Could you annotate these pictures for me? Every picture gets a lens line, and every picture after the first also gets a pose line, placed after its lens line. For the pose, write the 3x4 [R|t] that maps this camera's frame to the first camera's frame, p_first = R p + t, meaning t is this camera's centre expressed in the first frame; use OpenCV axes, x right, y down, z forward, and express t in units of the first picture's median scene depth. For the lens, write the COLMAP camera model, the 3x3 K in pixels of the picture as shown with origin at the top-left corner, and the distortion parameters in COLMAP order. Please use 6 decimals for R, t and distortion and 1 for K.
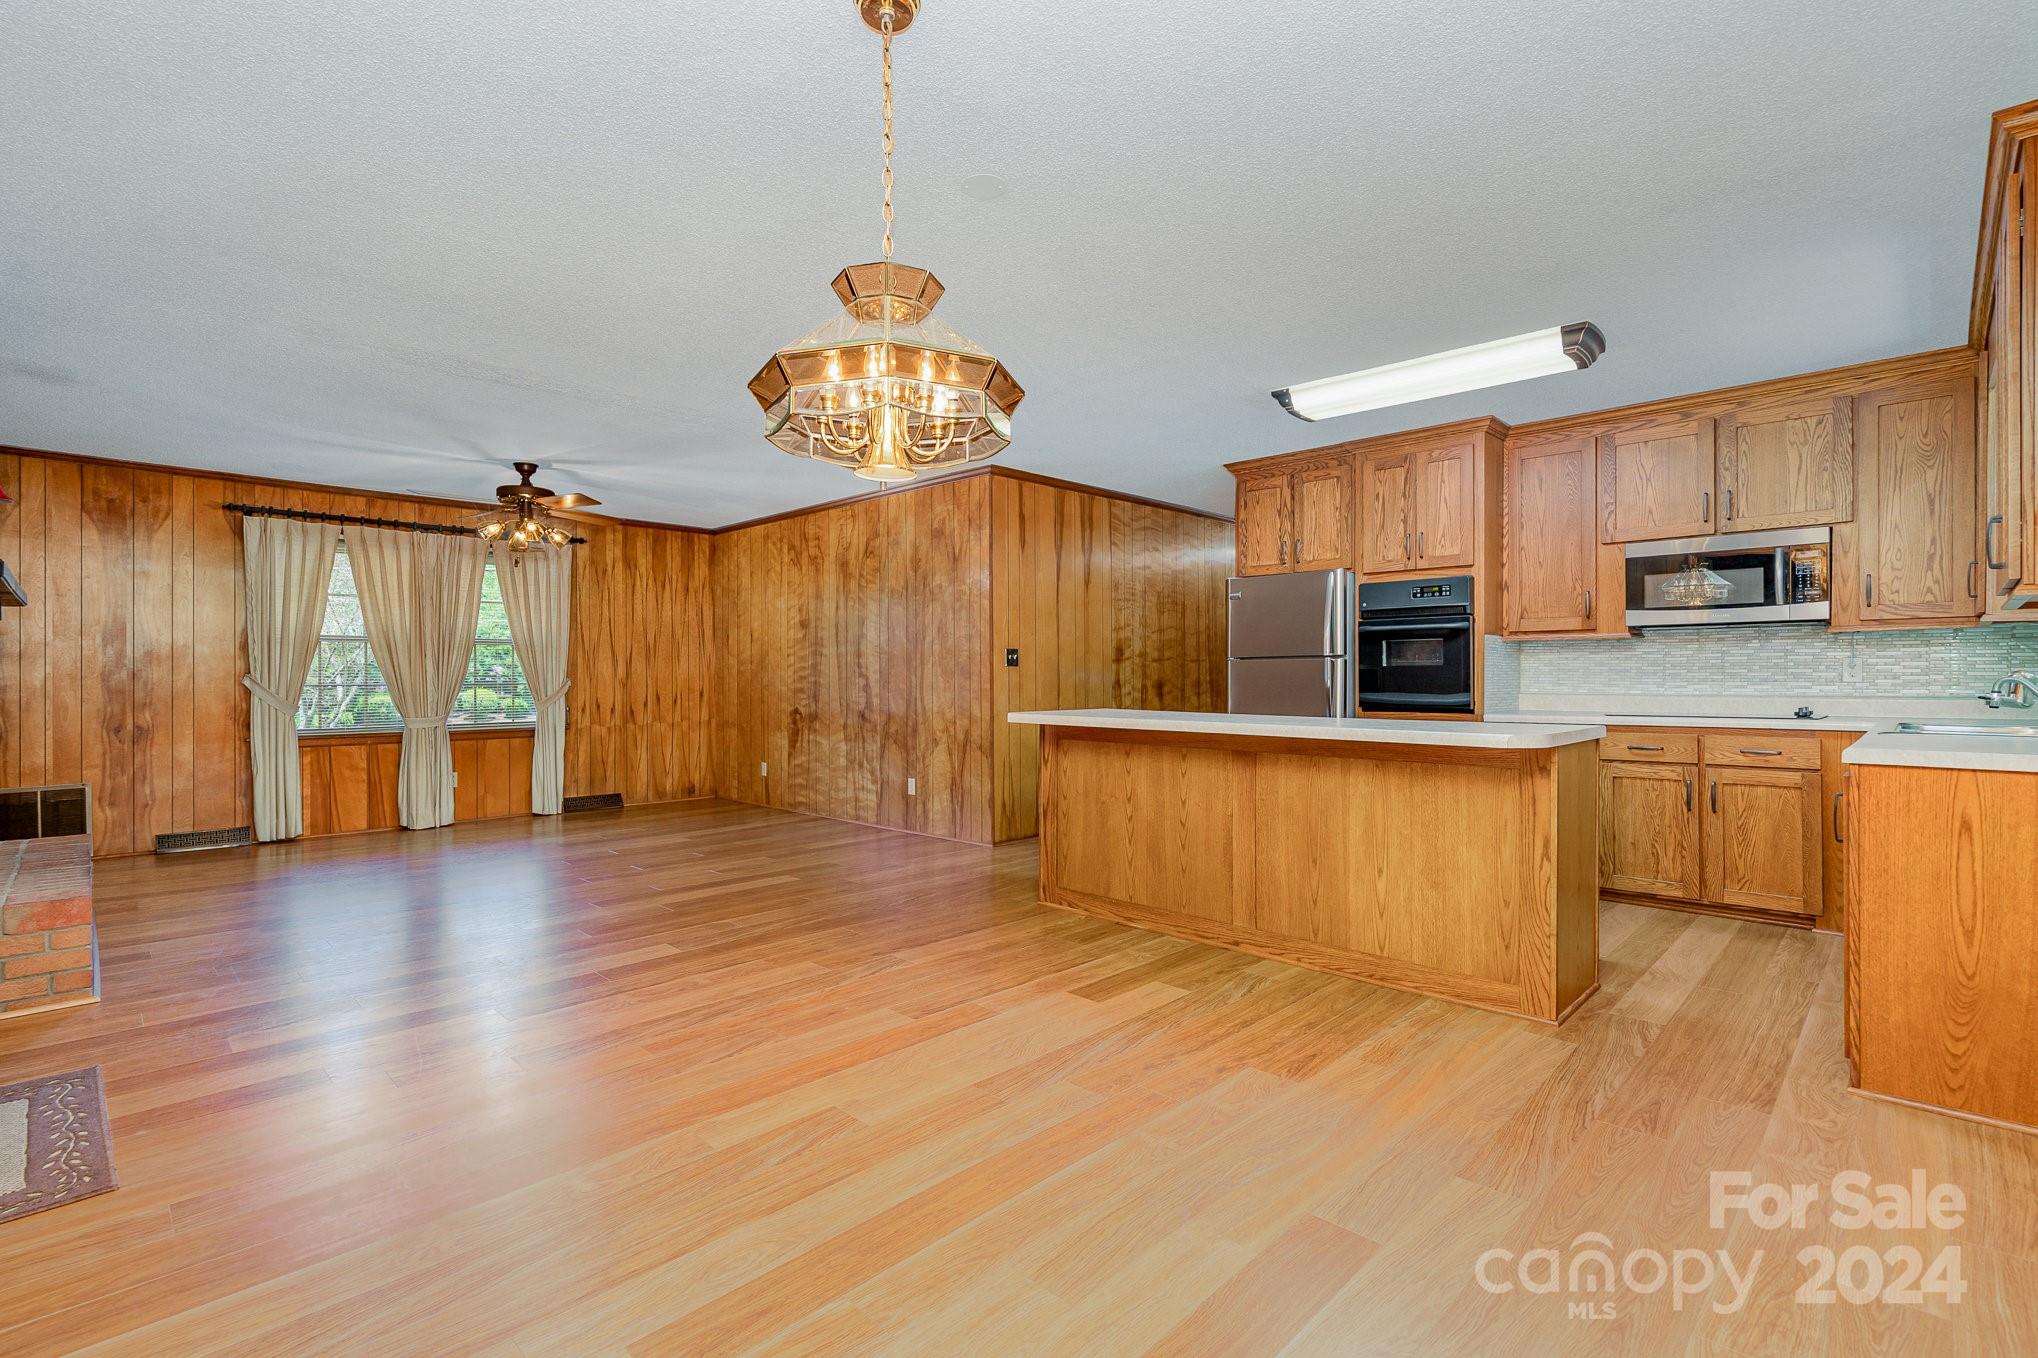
lens RADIAL K [[967.5, 0, 980.4], [0, 967.5, 679.8], [0, 0, 1]] dist [-0.011106, 0.003594]
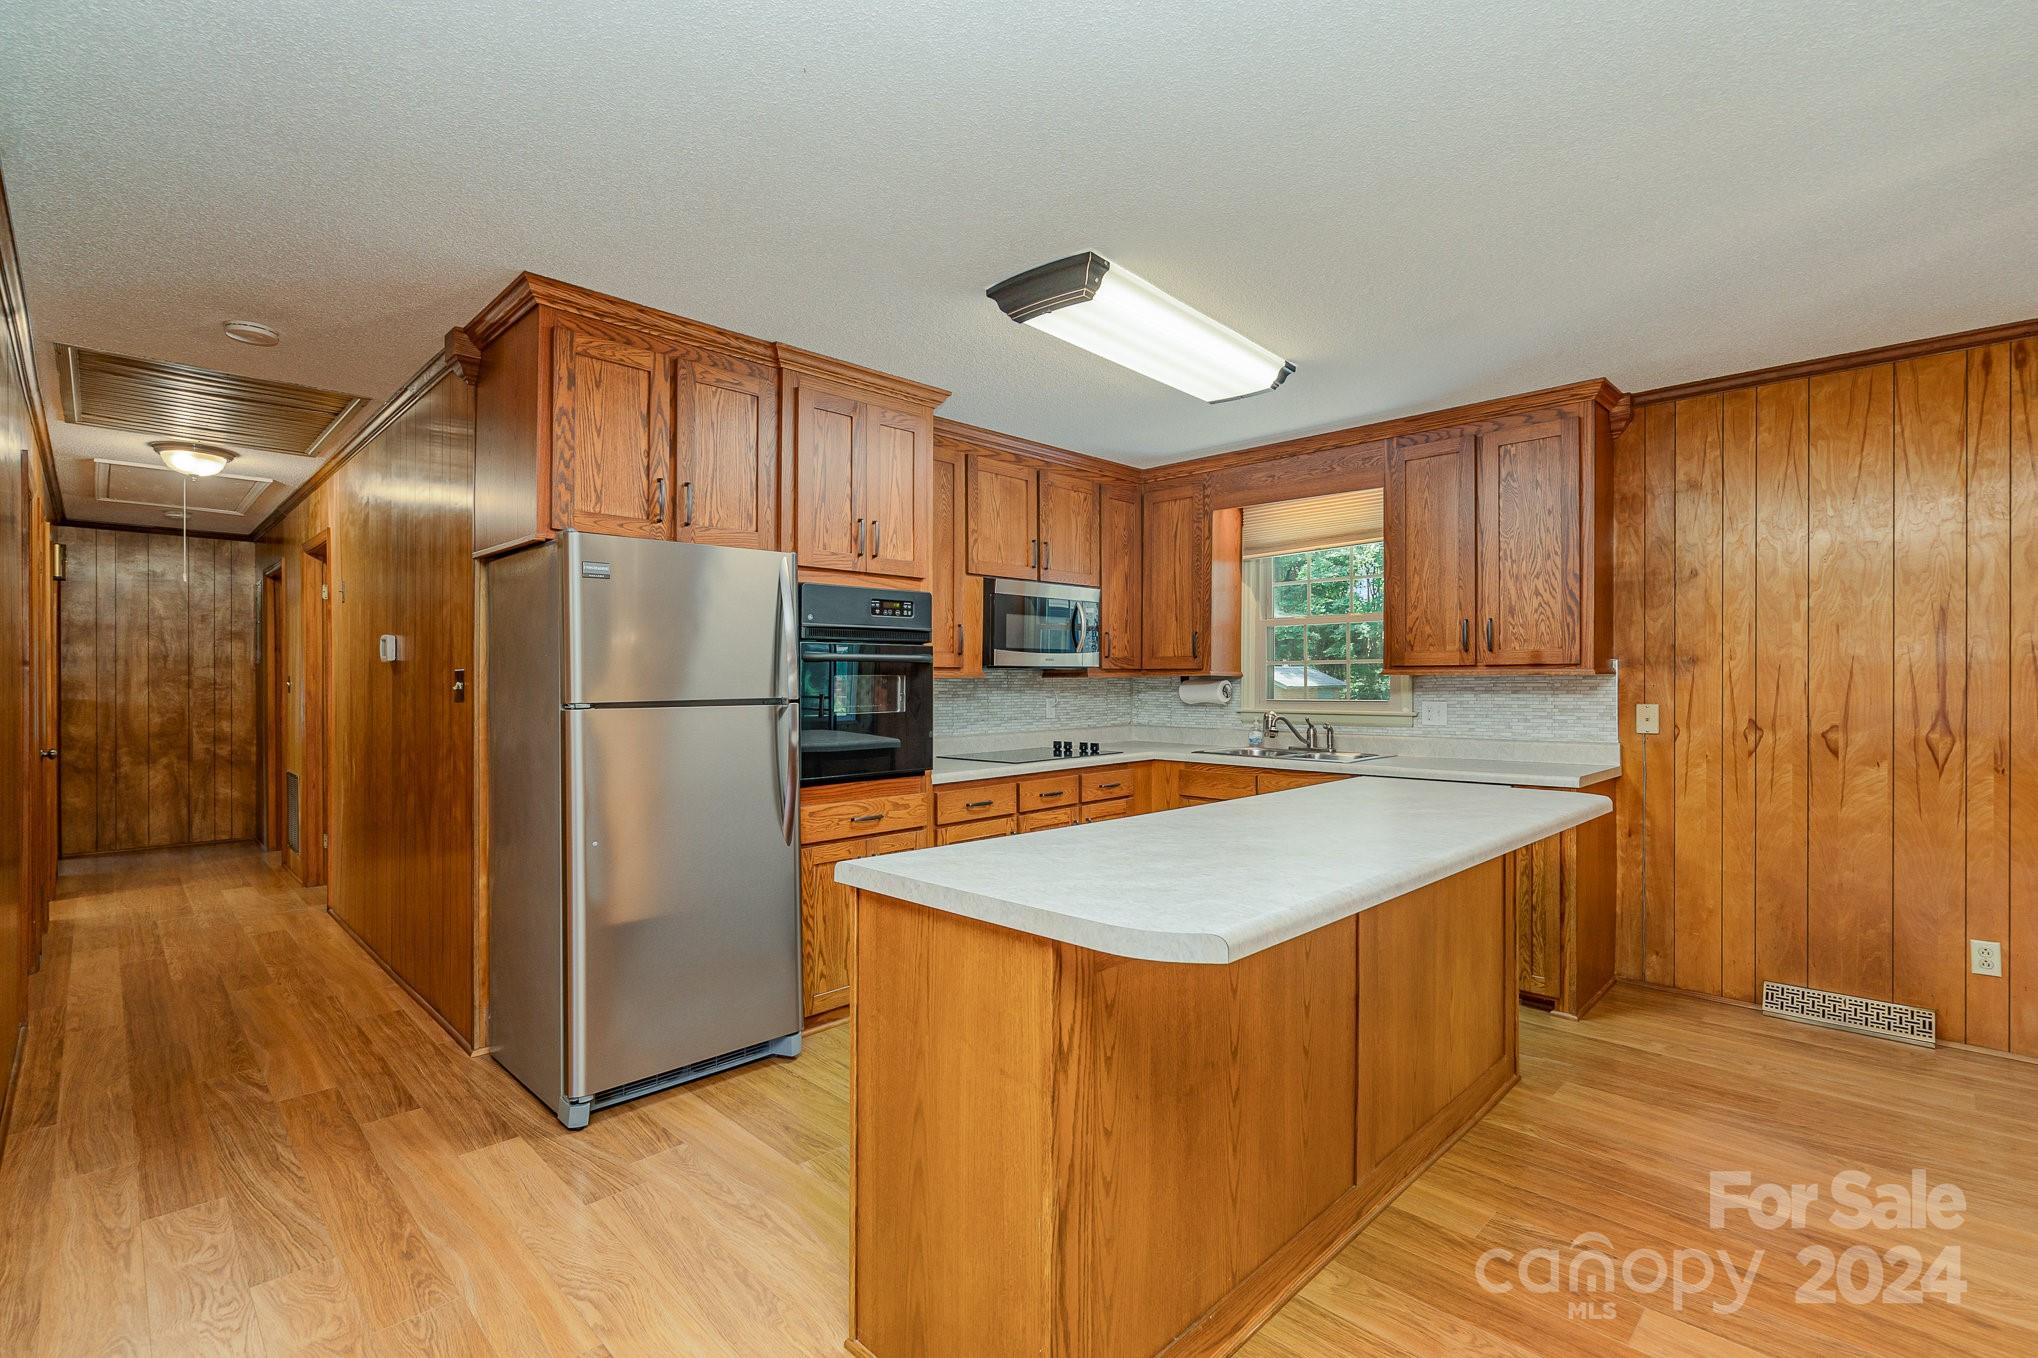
lens RADIAL K [[936.4, 0, 1016.0], [0, 936.4, 683.4], [0, 0, 1]] dist [-0.012772, 0.004235]
pose [[-0.027769, 0.000236, 0.999614, -0.252627], [0.005520, 0.999985, -0.000082, -0.041088], [-0.999599, 0.005516, -0.027770, 1.065909]]
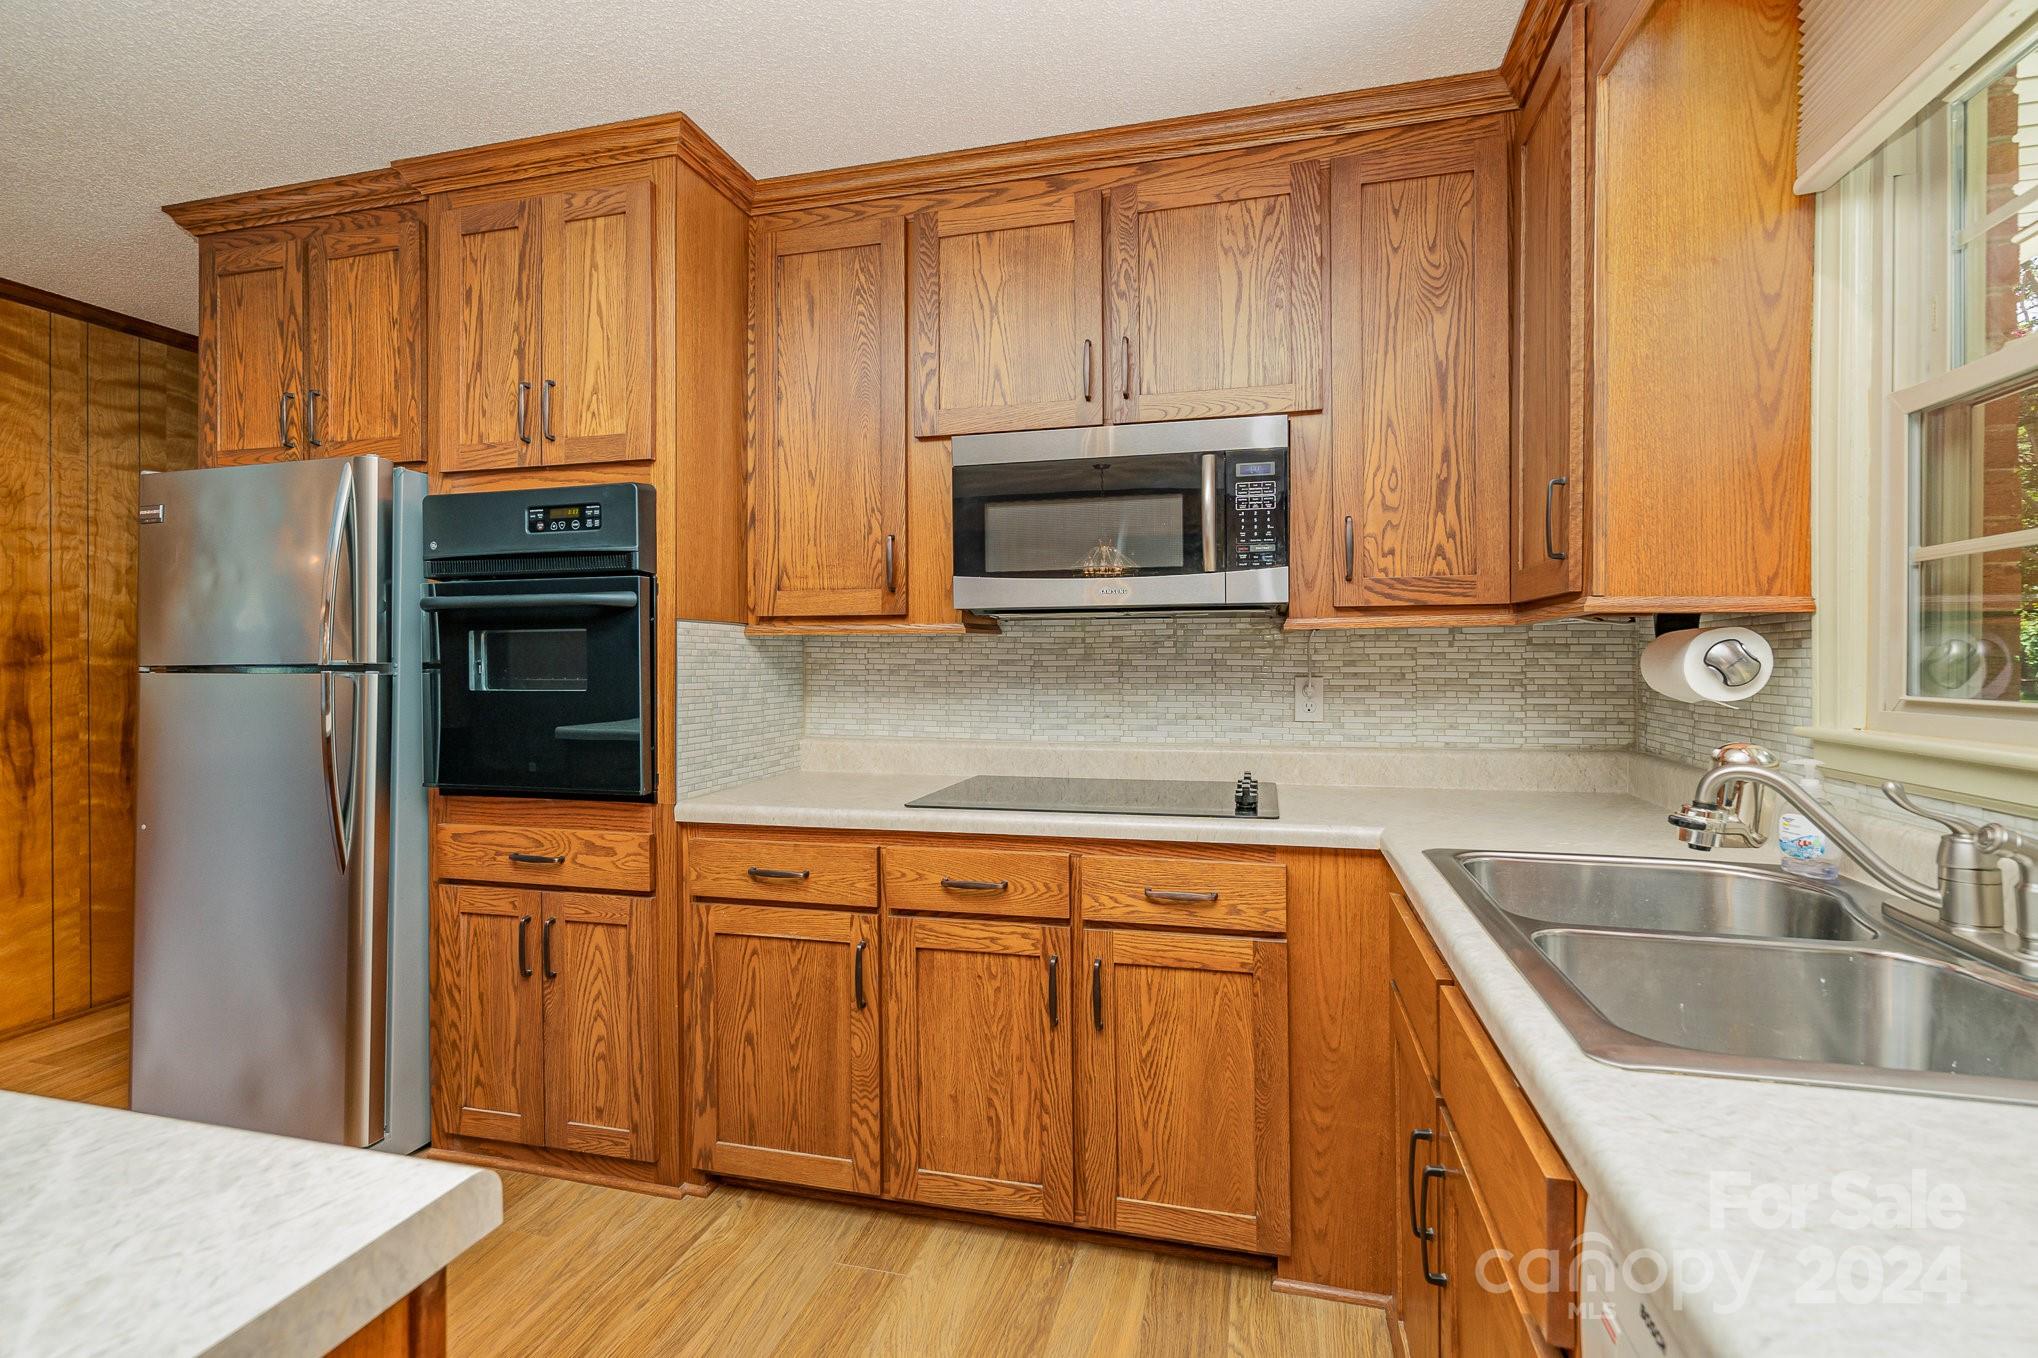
lens RADIAL K [[936.4, 0, 1035.0], [0, 936.4, 662.9], [0, 0, 1]] dist [-0.012772, 0.004235]
pose [[0.851679, -0.001077, 0.524062, 0.491391], [0.002207, 0.999996, -0.001531, -0.030463], [-0.524059, 0.002460, 0.851679, 0.621795]]
